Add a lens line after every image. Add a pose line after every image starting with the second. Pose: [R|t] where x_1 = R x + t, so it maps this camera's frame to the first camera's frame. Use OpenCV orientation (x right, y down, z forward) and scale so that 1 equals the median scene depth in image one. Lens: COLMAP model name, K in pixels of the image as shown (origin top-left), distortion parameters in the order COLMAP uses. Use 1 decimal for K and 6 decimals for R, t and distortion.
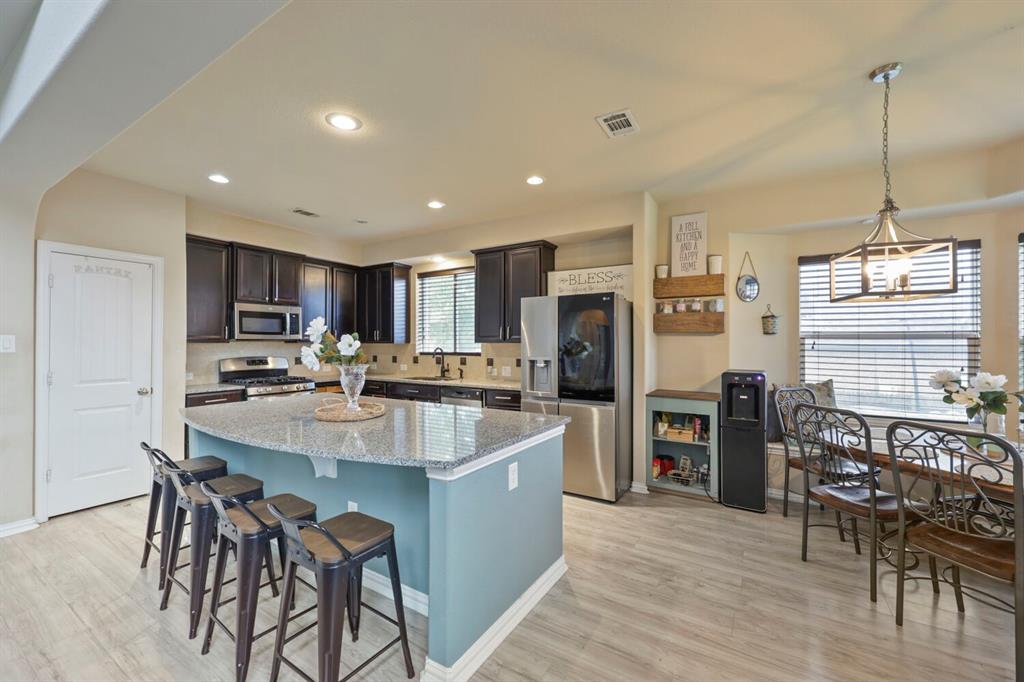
lens RADIAL K [[417.1, 0, 519.5], [0, 417.1, 338.2], [0, 0, 1]] dist [0.002577, 0.001701]
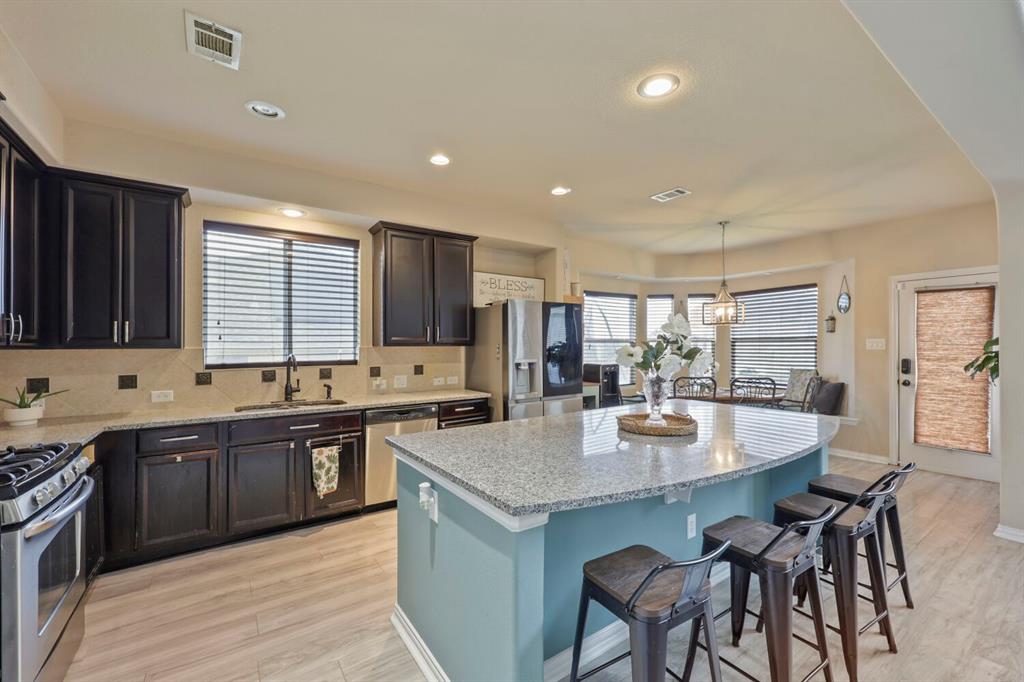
lens RADIAL K [[417.1, 0, 514.3], [0, 417.1, 346.1], [0, 0, 1]] dist [0.002577, 0.001701]
pose [[0.403563, -0.005158, 0.914937, -0.876721], [-0.005051, 0.999956, 0.007865, 0.004717], [-0.914938, -0.007795, 0.403520, 0.612173]]
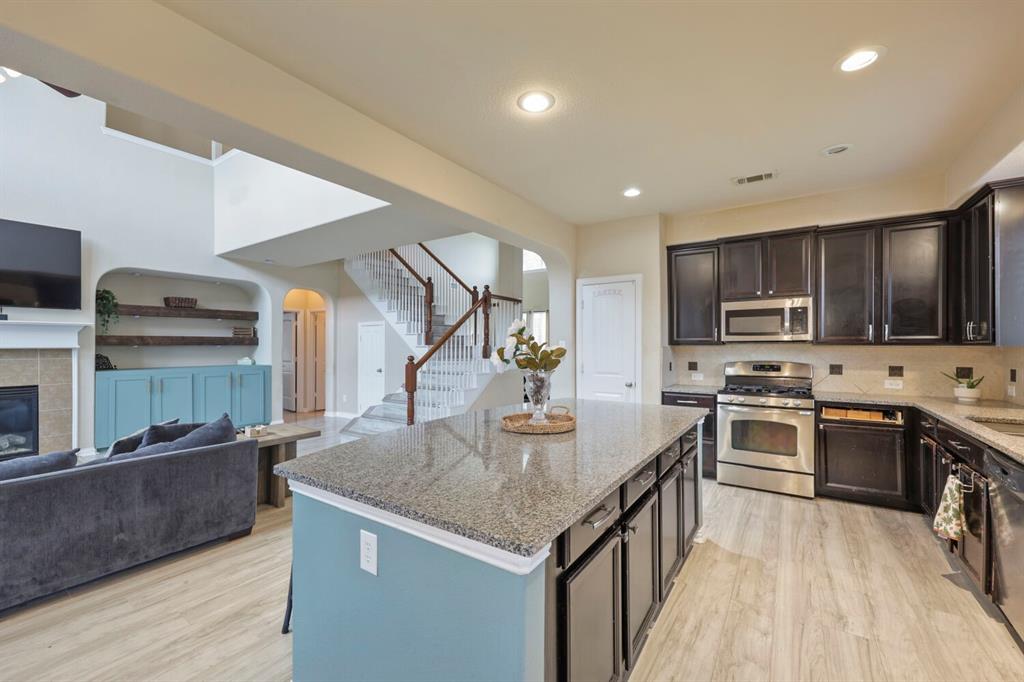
lens RADIAL K [[417.1, 0, 504.4], [0, 417.1, 341.7], [0, 0, 1]] dist [0.002577, 0.001701]
pose [[-0.058329, -0.006807, -0.998274, 0.325968], [0.013896, 0.999874, -0.007630, 0.004343], [0.998201, -0.014317, -0.058227, 0.649702]]
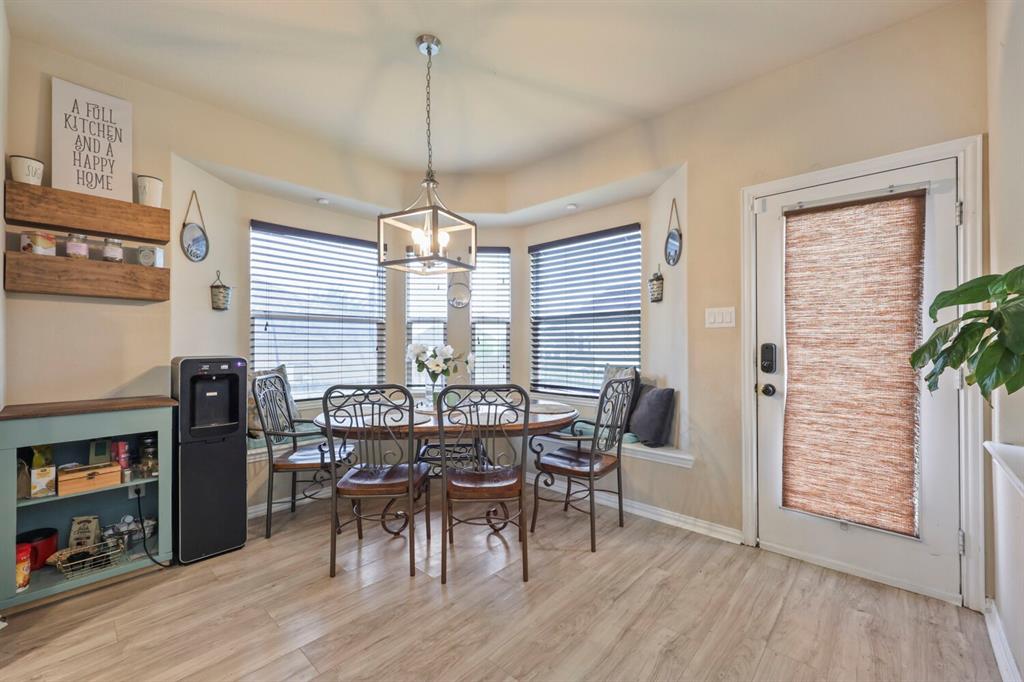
lens RADIAL K [[417.1, 0, 508.8], [0, 417.1, 340.0], [0, 0, 1]] dist [0.002577, 0.001701]
pose [[0.198838, 0.005280, 0.980018, -0.041592], [-0.008345, 0.999958, -0.003694, 0.043745], [-0.979997, -0.007444, 0.198874, 0.333904]]
